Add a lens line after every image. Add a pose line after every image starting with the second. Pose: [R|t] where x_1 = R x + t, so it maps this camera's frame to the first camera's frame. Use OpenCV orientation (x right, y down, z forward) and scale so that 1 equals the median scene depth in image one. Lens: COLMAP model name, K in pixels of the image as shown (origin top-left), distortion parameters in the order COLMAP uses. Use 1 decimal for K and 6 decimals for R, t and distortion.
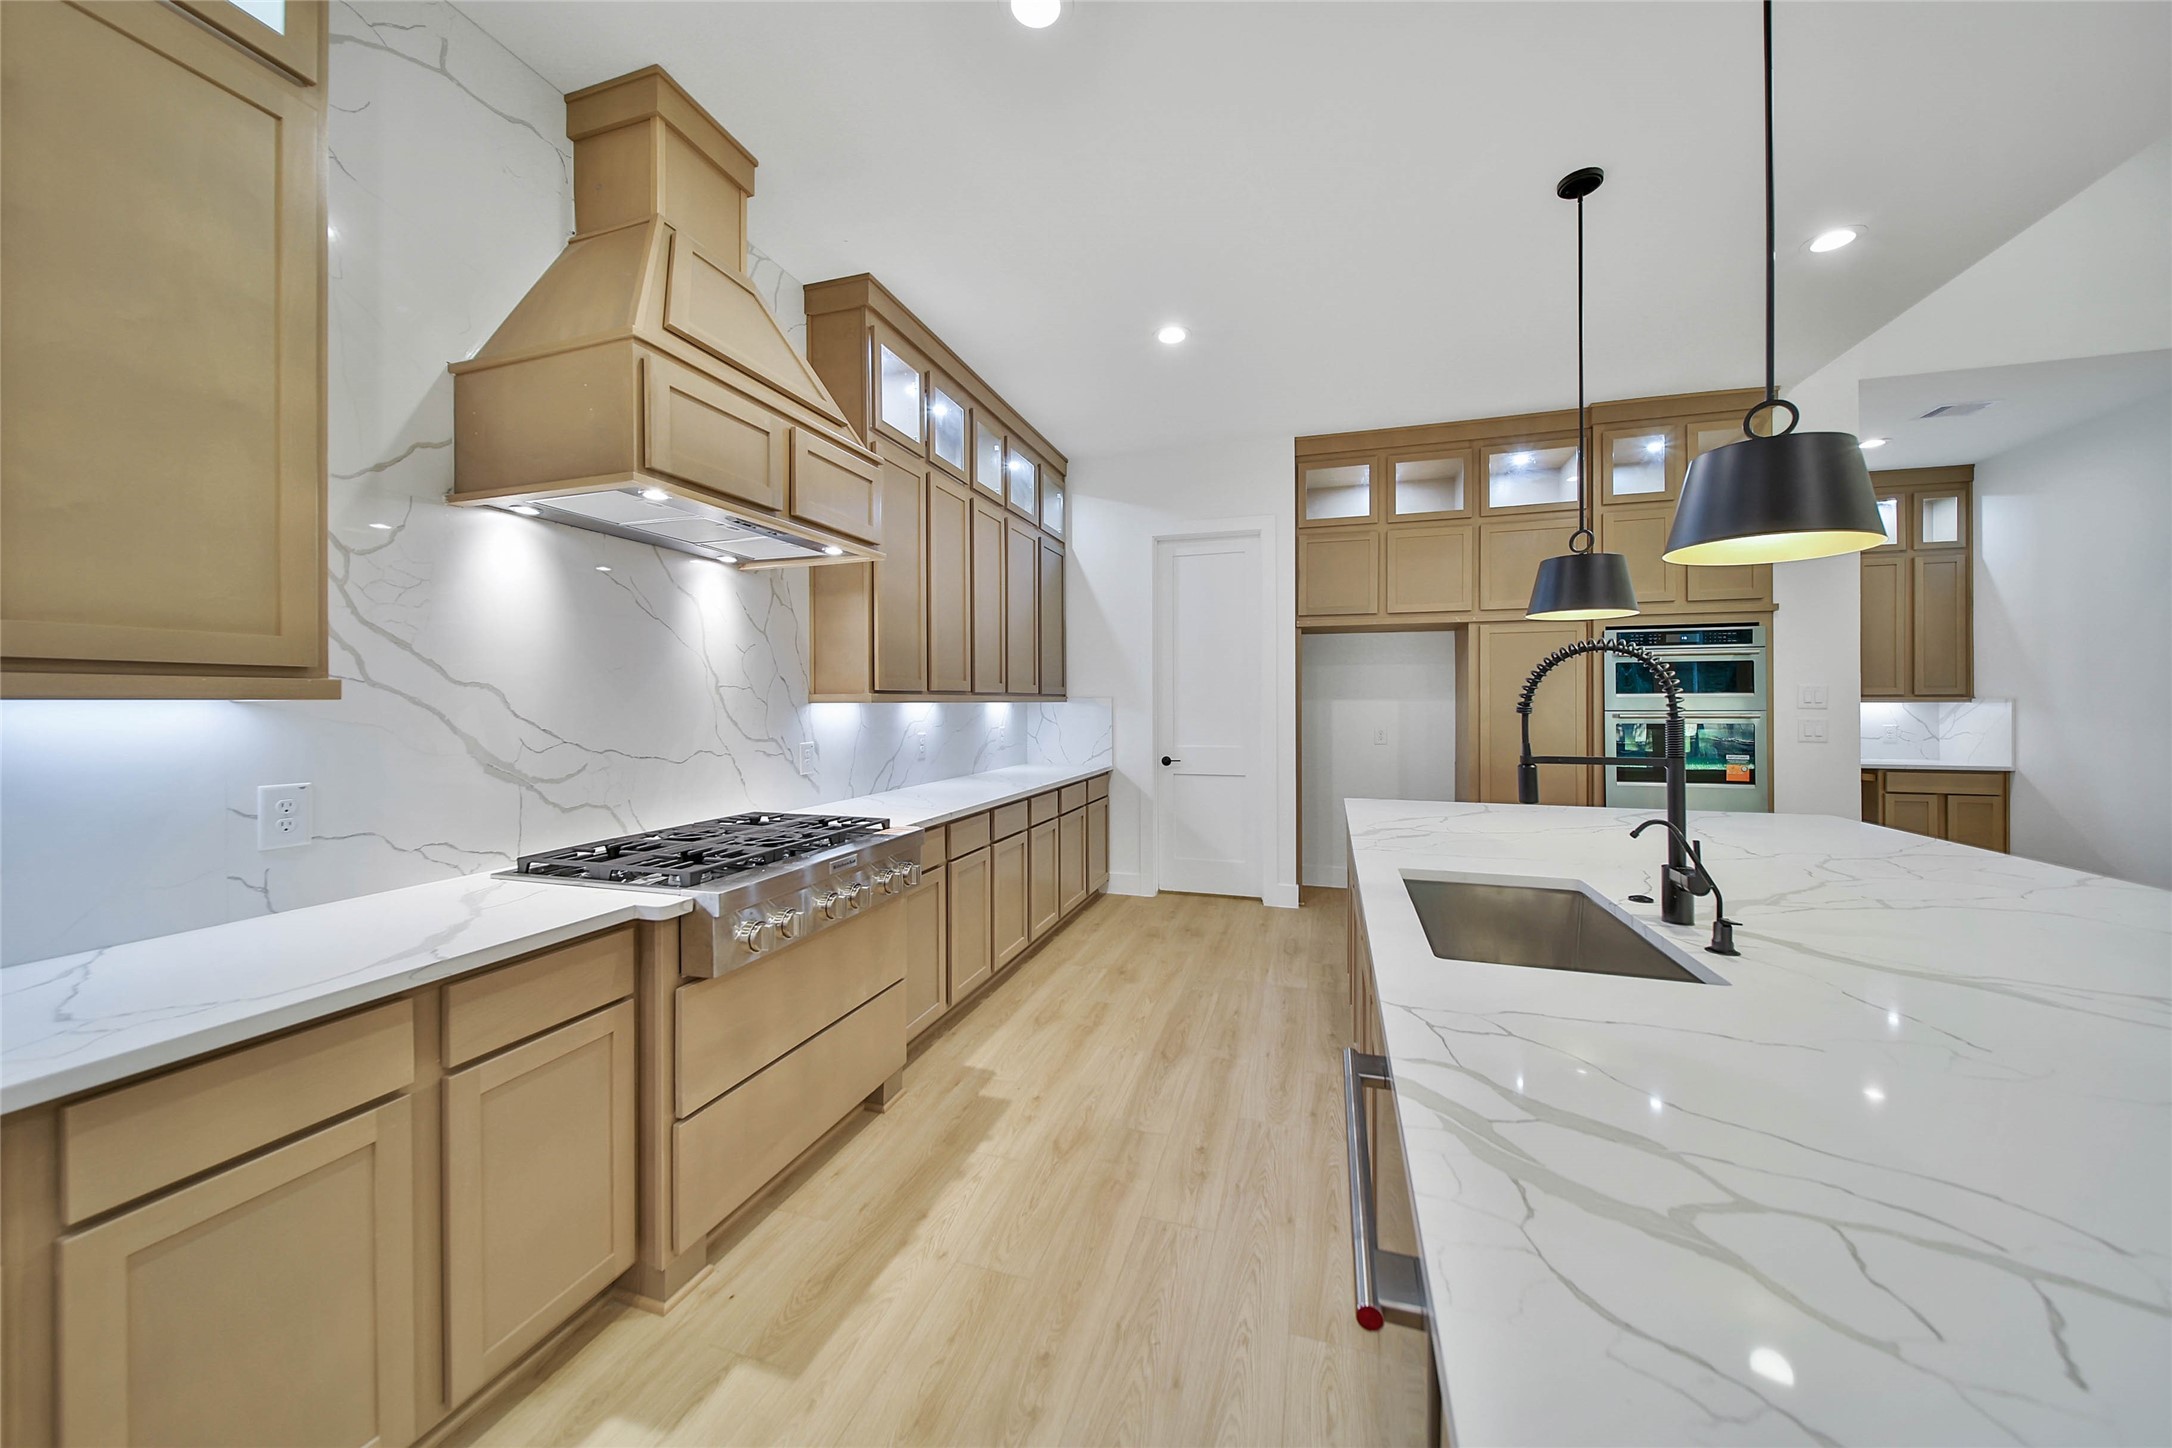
lens RADIAL K [[765.7, 0, 1078.6], [0, 765.7, 698.9], [0, 0, 1]] dist [0.000722, -0.001996]
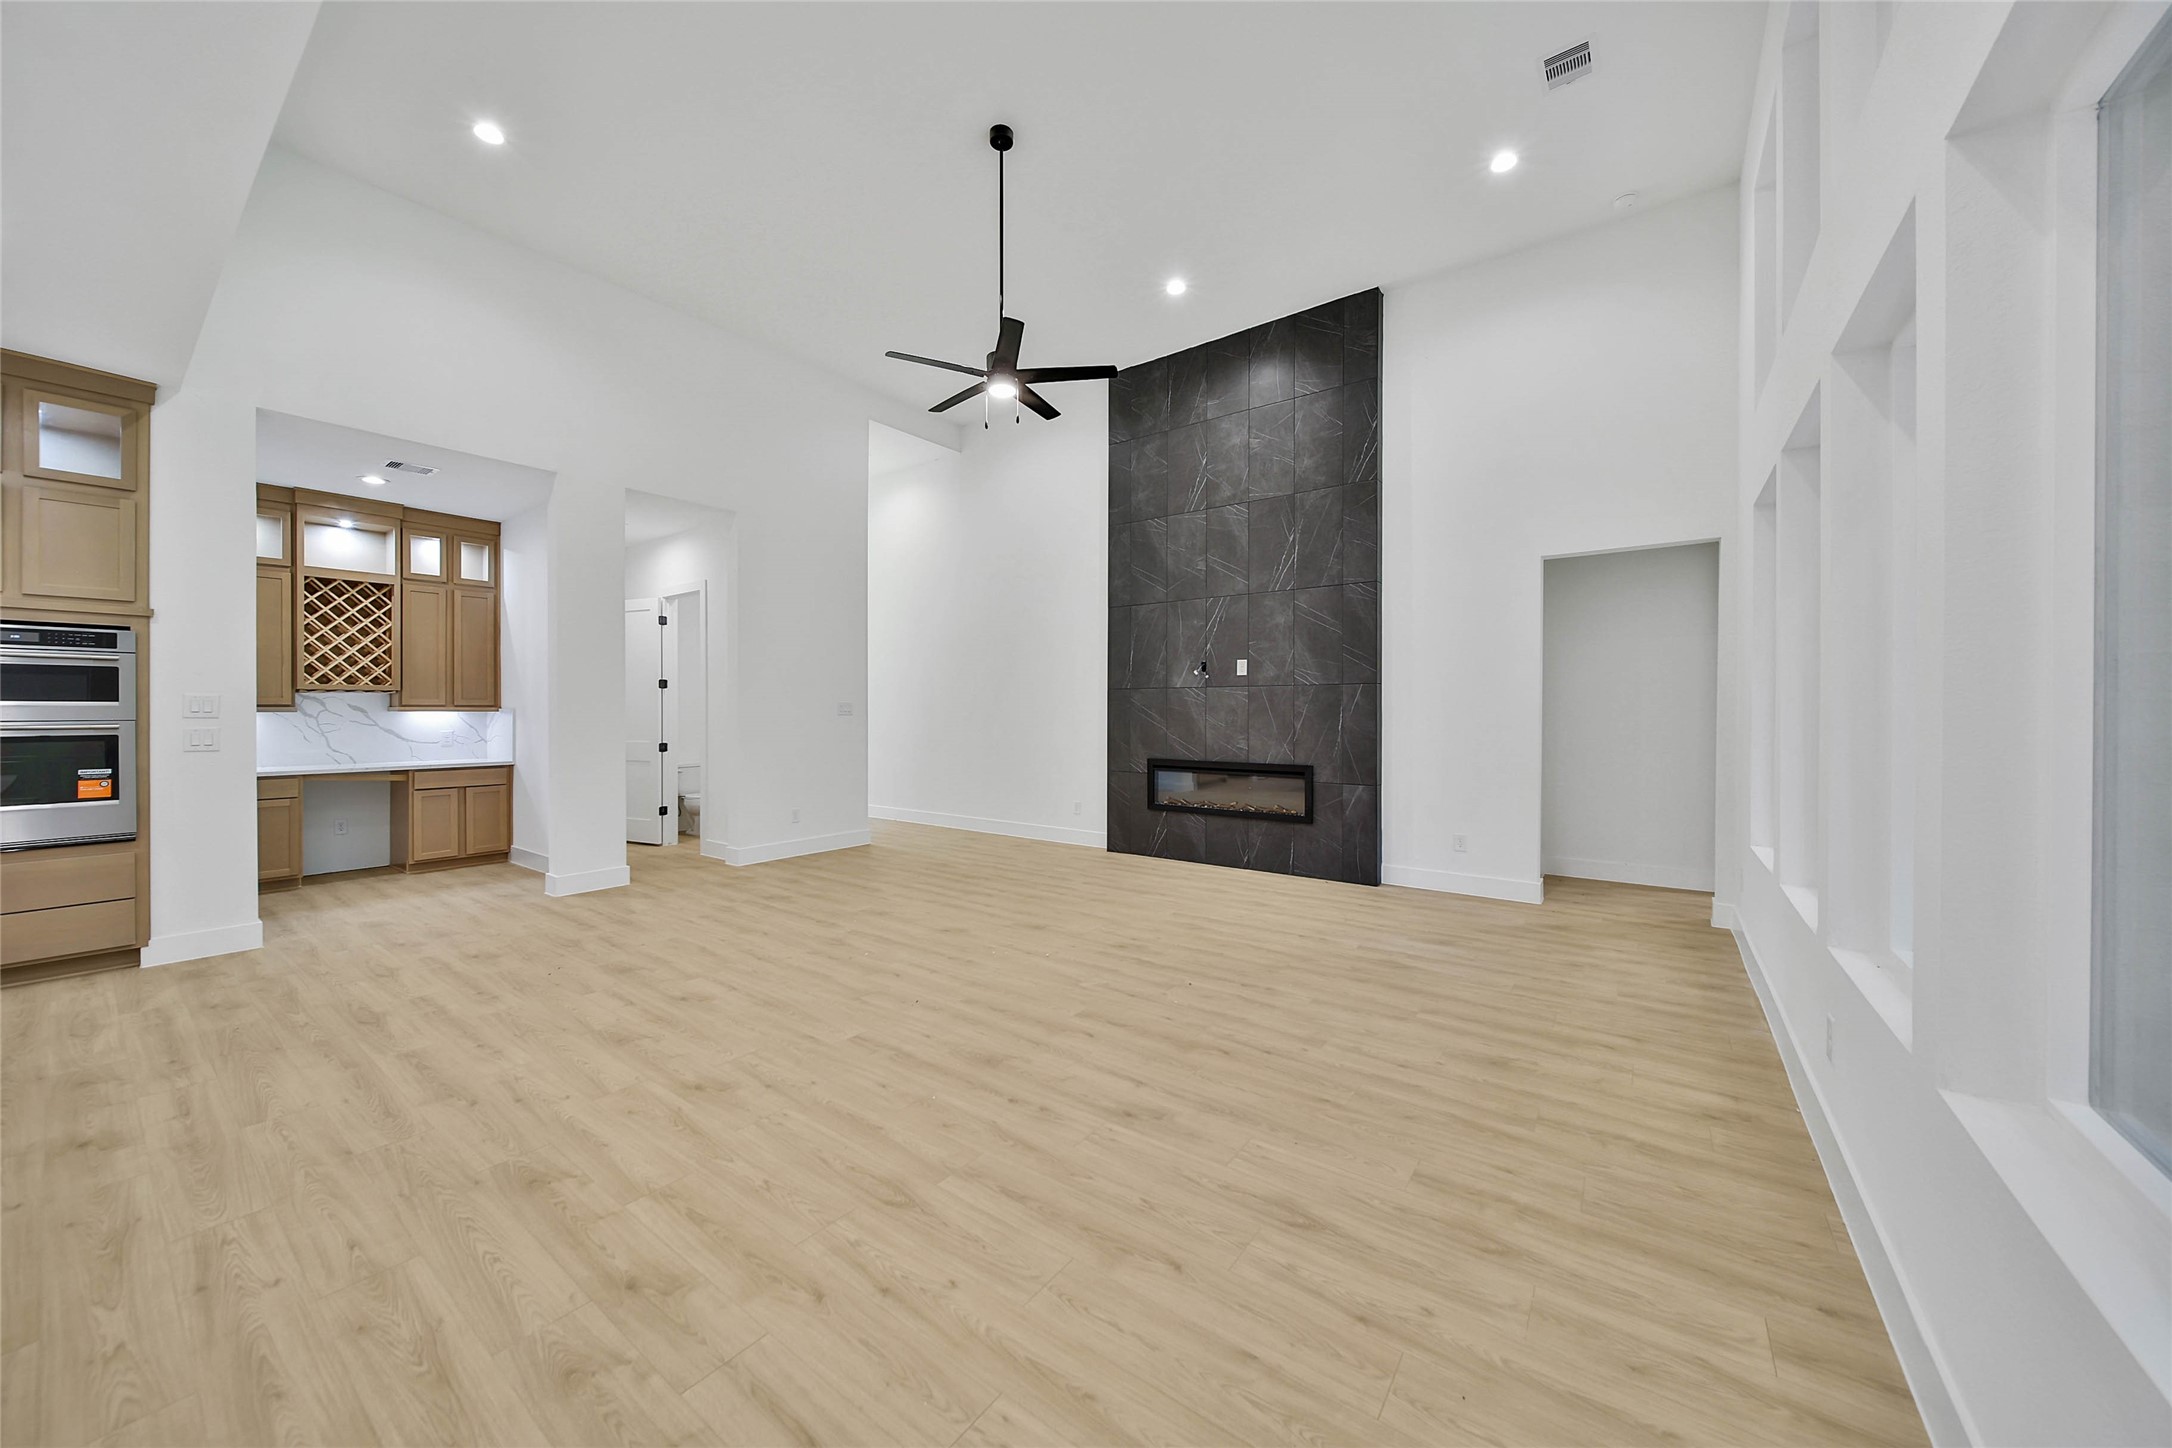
lens RADIAL K [[765.7, 0, 1072.6], [0, 765.7, 712.7], [0, 0, 1]] dist [0.000722, -0.001996]
pose [[0.332060, -0.001548, 0.943257, 0.391454], [-0.005343, 0.999980, 0.003522, -0.004167], [-0.943243, -0.006209, 0.332045, -0.407677]]
